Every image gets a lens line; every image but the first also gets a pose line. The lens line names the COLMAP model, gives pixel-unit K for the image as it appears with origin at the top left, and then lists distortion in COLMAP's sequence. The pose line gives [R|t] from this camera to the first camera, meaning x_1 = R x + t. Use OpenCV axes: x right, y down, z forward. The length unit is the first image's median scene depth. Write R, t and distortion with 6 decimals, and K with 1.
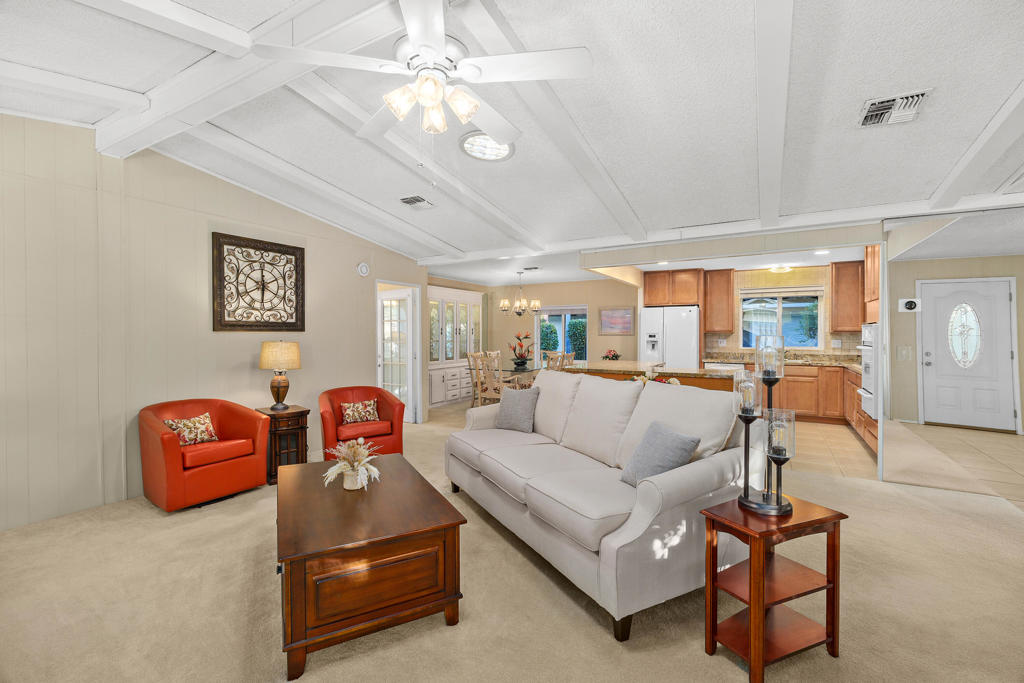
lens RADIAL K [[450.8, 0, 512.0], [0, 450.8, 341.5], [0, 0, 1]] dist [0.002495, -0.000376]
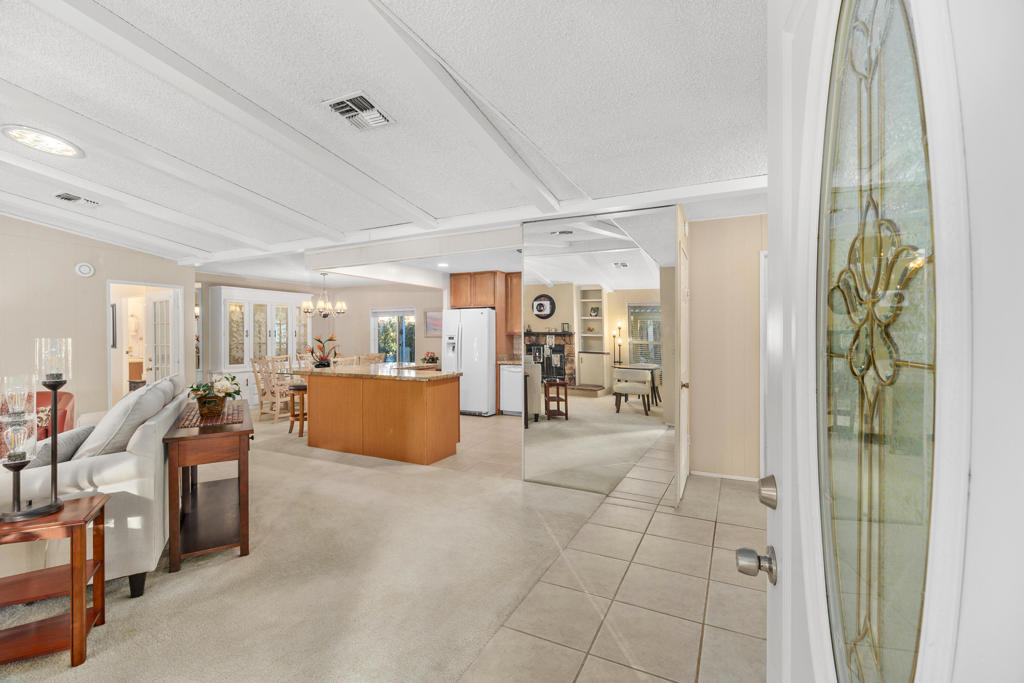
lens RADIAL K [[450.8, 0, 512.0], [0, 450.8, 341.5], [0, 0, 1]] dist [0.002495, -0.000376]
pose [[0.998453, -0.002500, 0.055551, 0.389153], [0.002760, 0.999986, -0.004592, 0.000498], [-0.055539, 0.004739, 0.998445, -0.006712]]
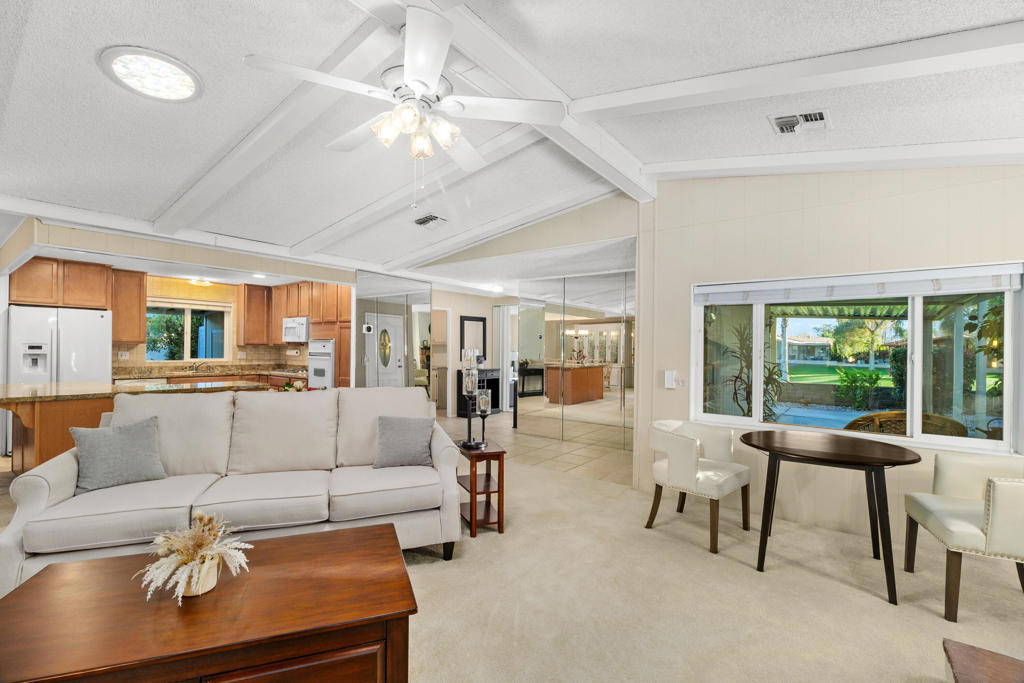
lens RADIAL K [[450.8, 0, 512.0], [0, 450.8, 341.5], [0, 0, 1]] dist [0.002495, -0.000376]
pose [[0.124943, 0.018212, 0.991997, -0.297423], [0.005617, 0.999803, -0.019063, -0.003438], [-0.992148, 0.007954, 0.124816, 0.170381]]
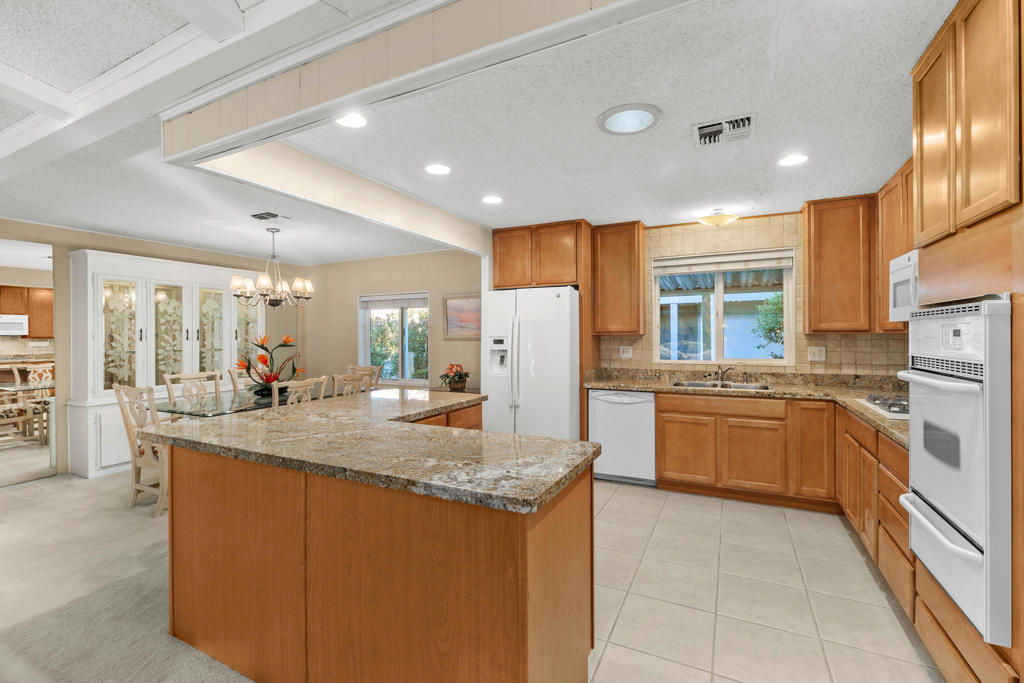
lens RADIAL K [[450.8, 0, 512.0], [0, 450.8, 341.5], [0, 0, 1]] dist [0.002495, -0.000376]
pose [[0.998170, -0.006108, 0.060158, 0.293166], [0.006537, 0.999955, -0.006945, -0.007991], [-0.060113, 0.007326, 0.998165, 0.440084]]
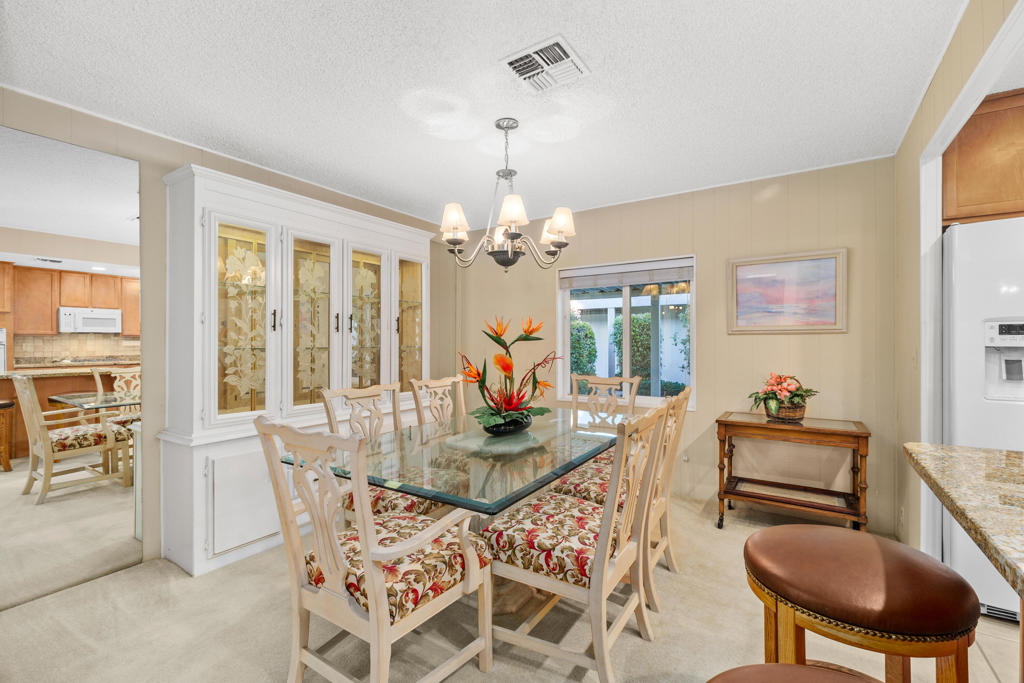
lens RADIAL K [[448.3, 0, 514.6], [0, 448.3, 346.5], [0, 0, 1]] dist [0.000915, -0.000054]
pose [[0.998594, -0.001439, -0.052984, 0.041017], [0.000928, 0.999953, -0.009676, 0.000087], [0.052995, 0.009613, 0.998549, 0.731226]]
